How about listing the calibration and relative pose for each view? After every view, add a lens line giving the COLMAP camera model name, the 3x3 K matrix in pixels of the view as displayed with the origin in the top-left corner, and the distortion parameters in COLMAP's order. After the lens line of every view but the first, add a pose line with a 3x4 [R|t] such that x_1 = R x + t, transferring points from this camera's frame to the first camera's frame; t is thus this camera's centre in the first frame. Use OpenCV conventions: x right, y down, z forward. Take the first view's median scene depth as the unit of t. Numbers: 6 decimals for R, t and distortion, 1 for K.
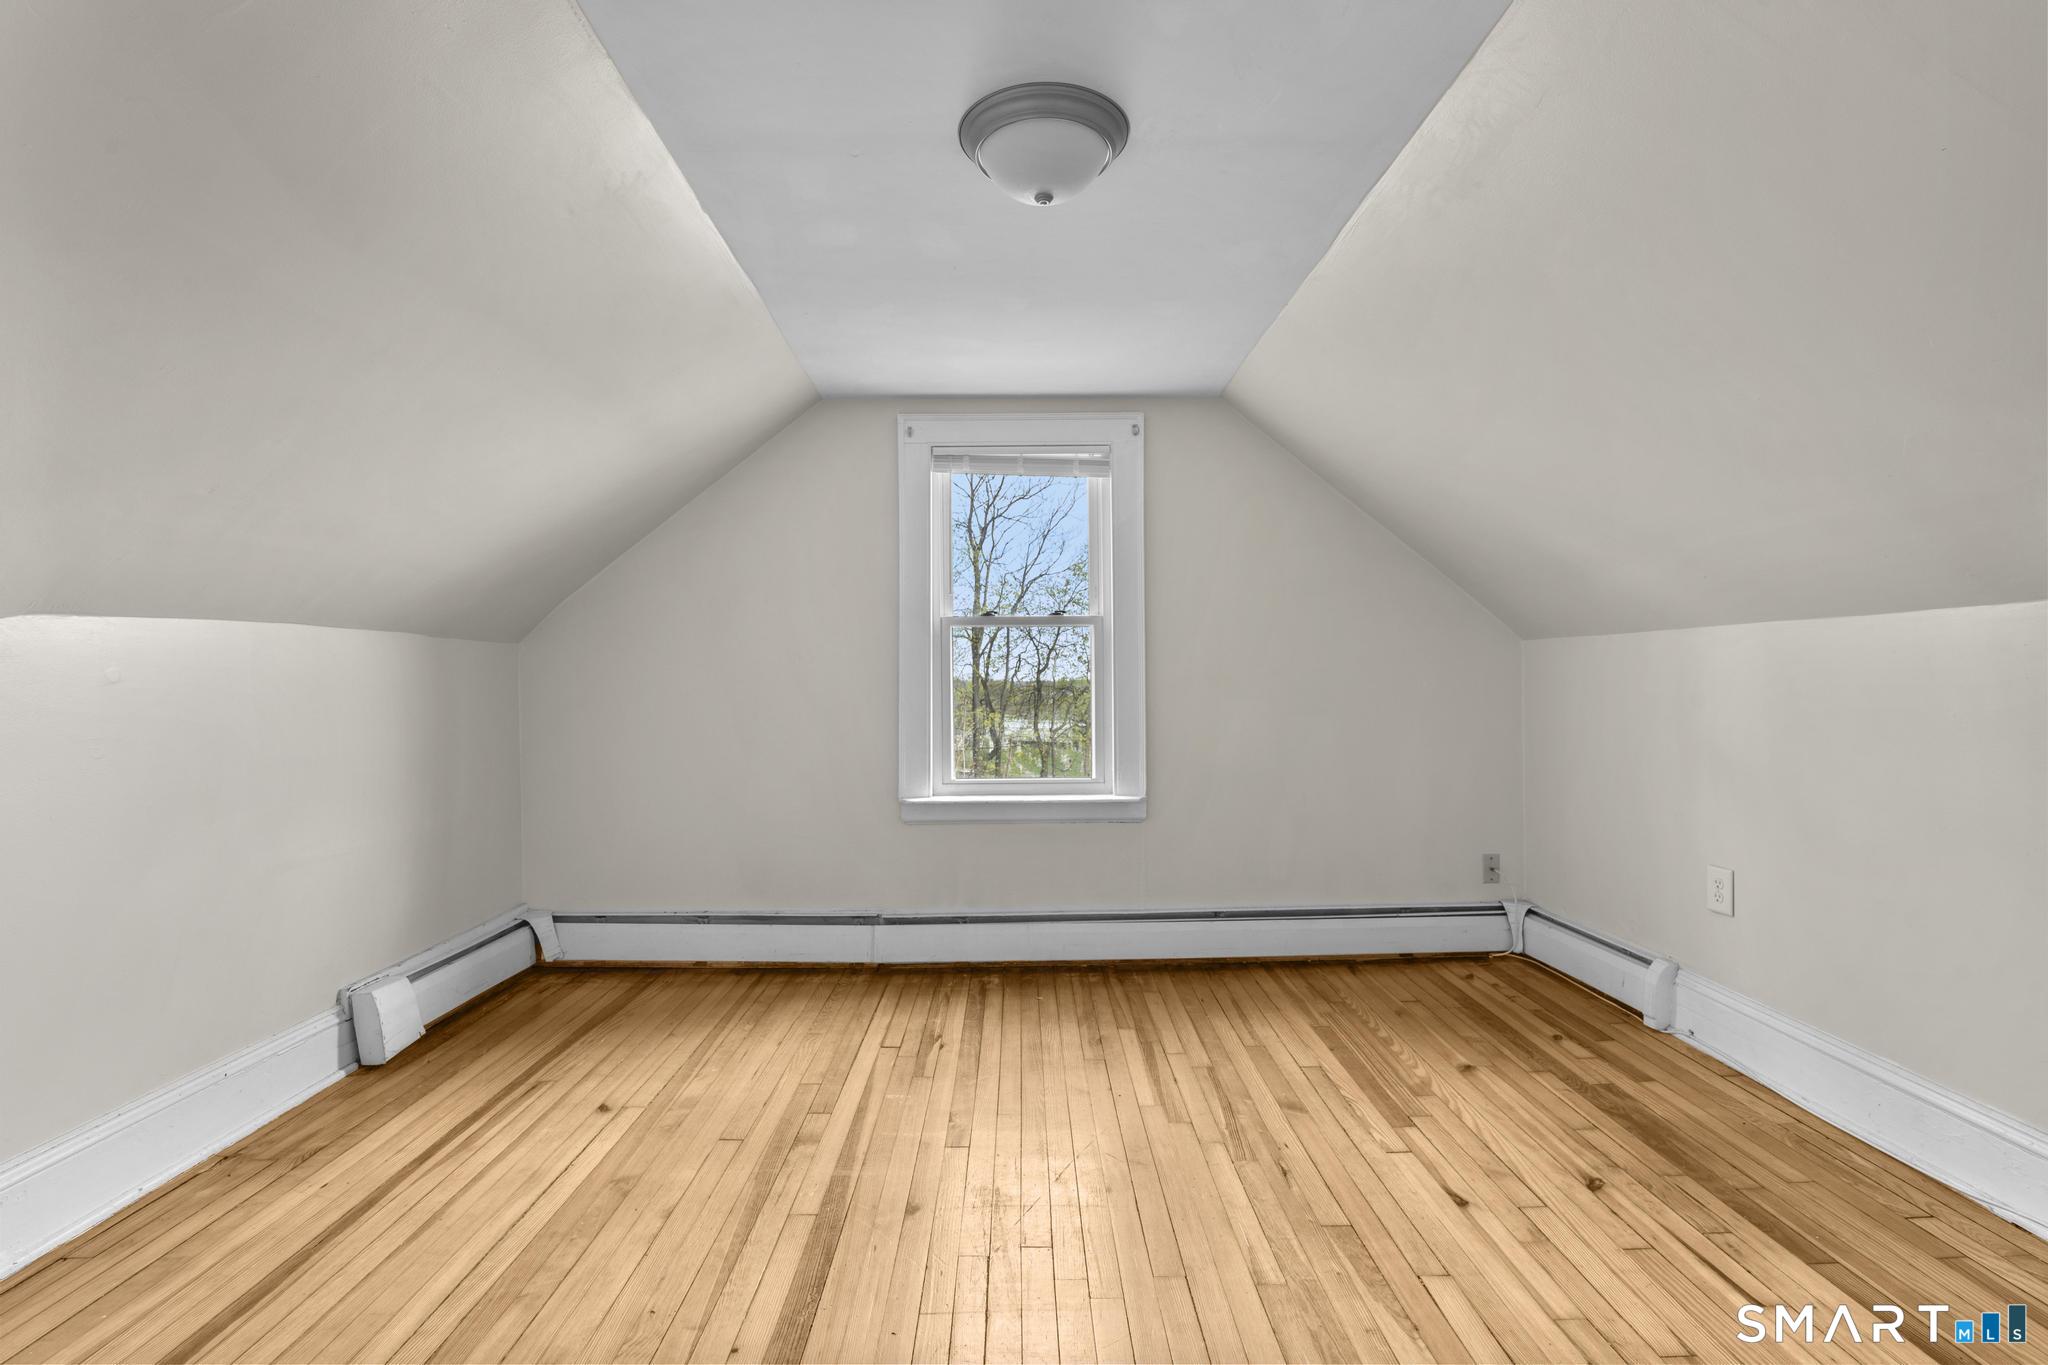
lens RADIAL K [[919.4, 0, 1020.6], [0, 919.4, 682.4], [0, 0, 1]] dist [-0.009052, 0.004080]
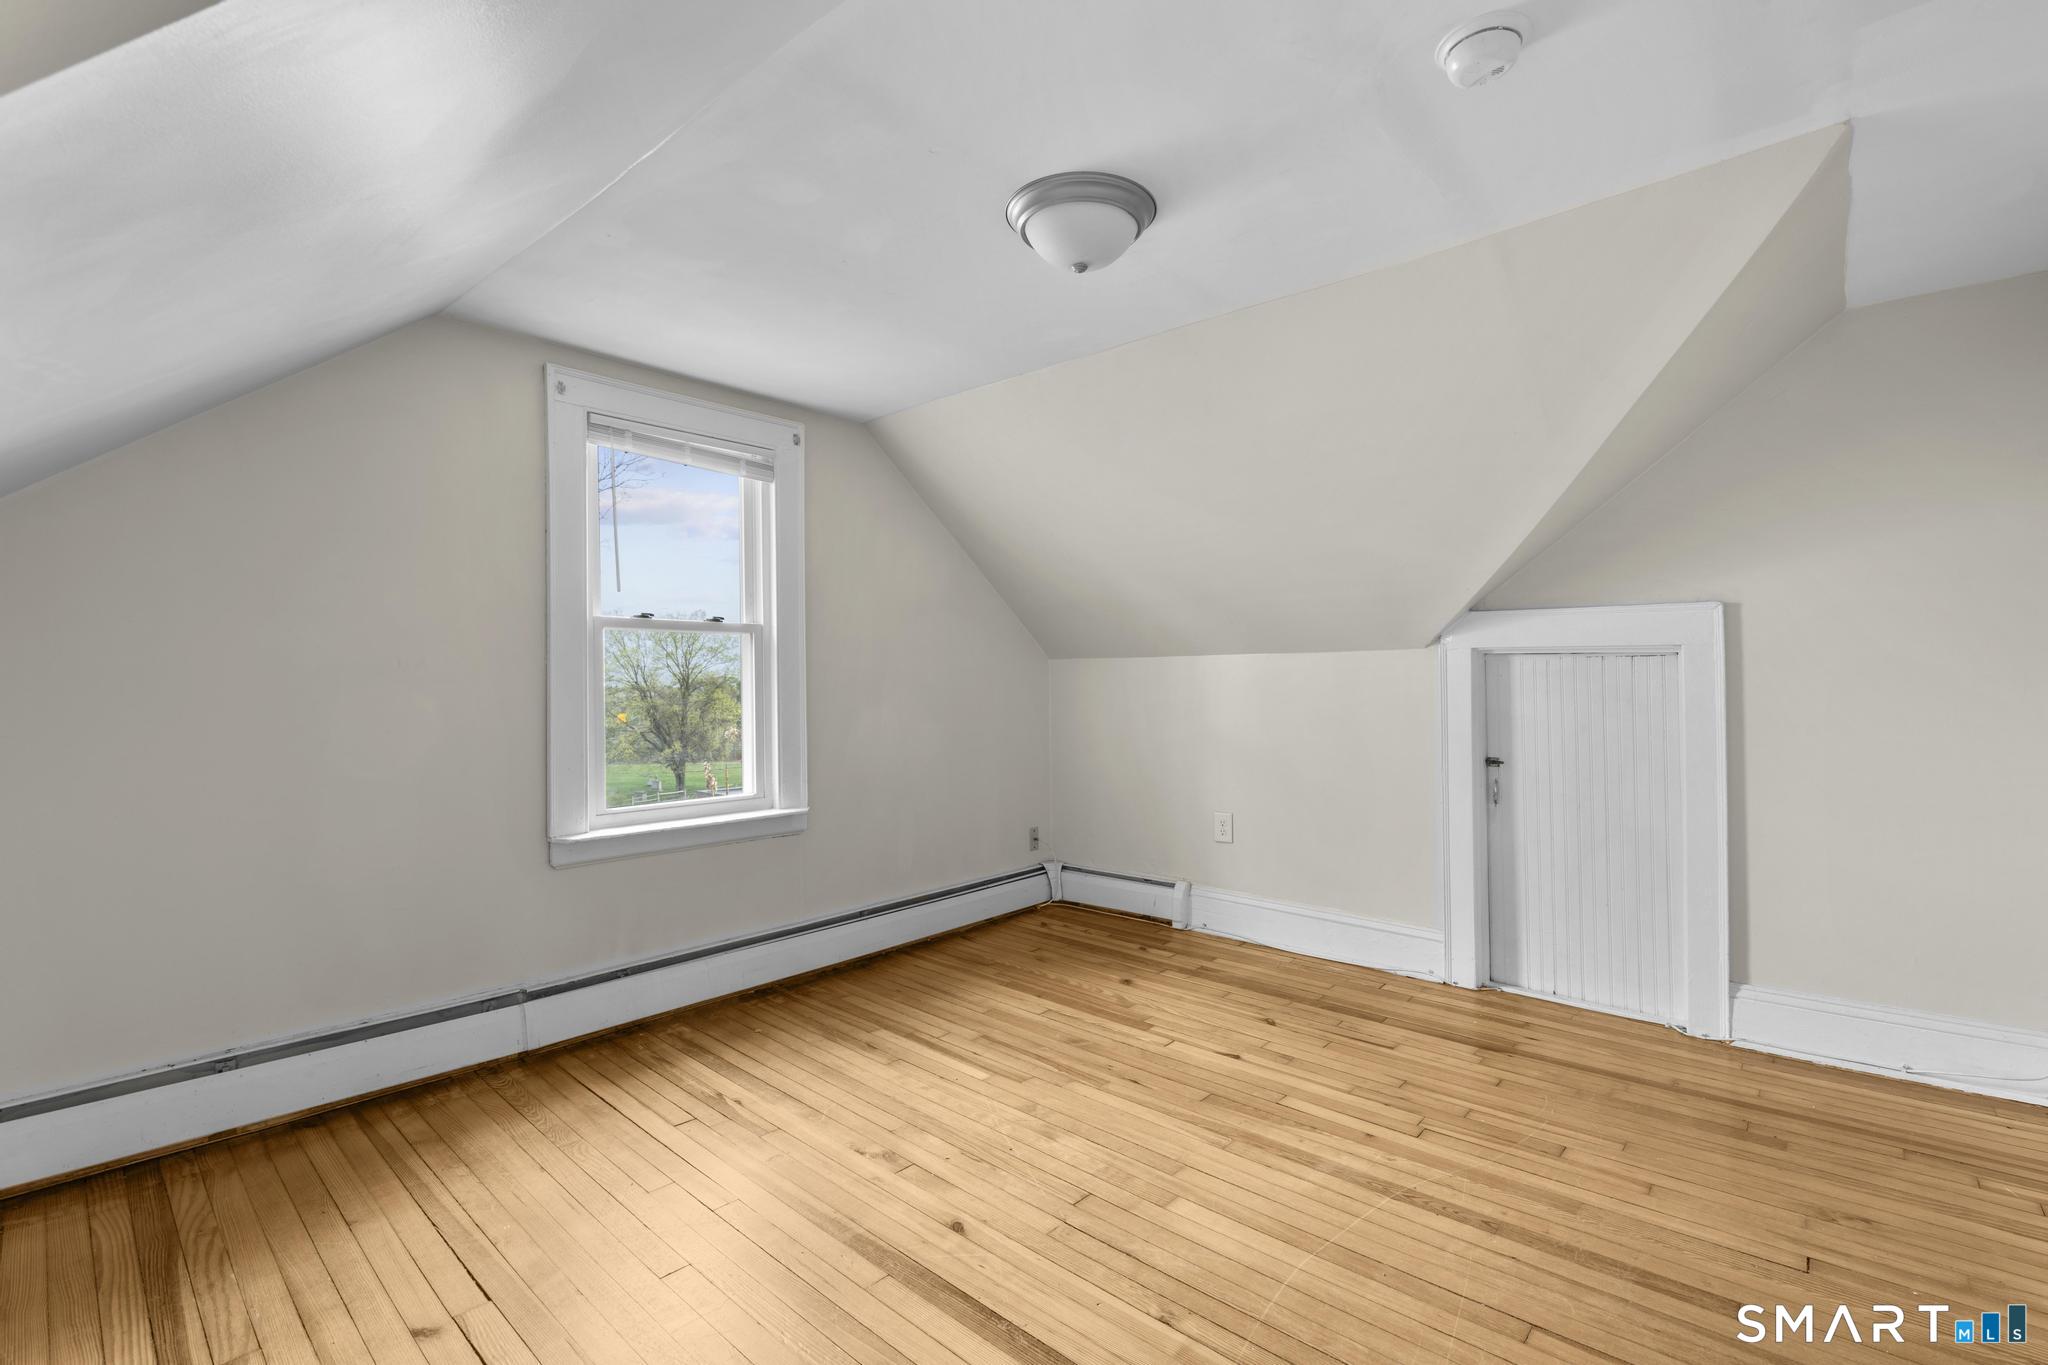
lens RADIAL K [[919.4, 0, 1022.5], [0, 919.4, 681.8], [0, 0, 1]] dist [-0.009052, 0.004080]
pose [[0.677611, 0.004828, 0.735404, -0.522484], [0.002659, 0.999956, -0.009015, -0.003481], [-0.735415, 0.008064, 0.677569, 0.176609]]
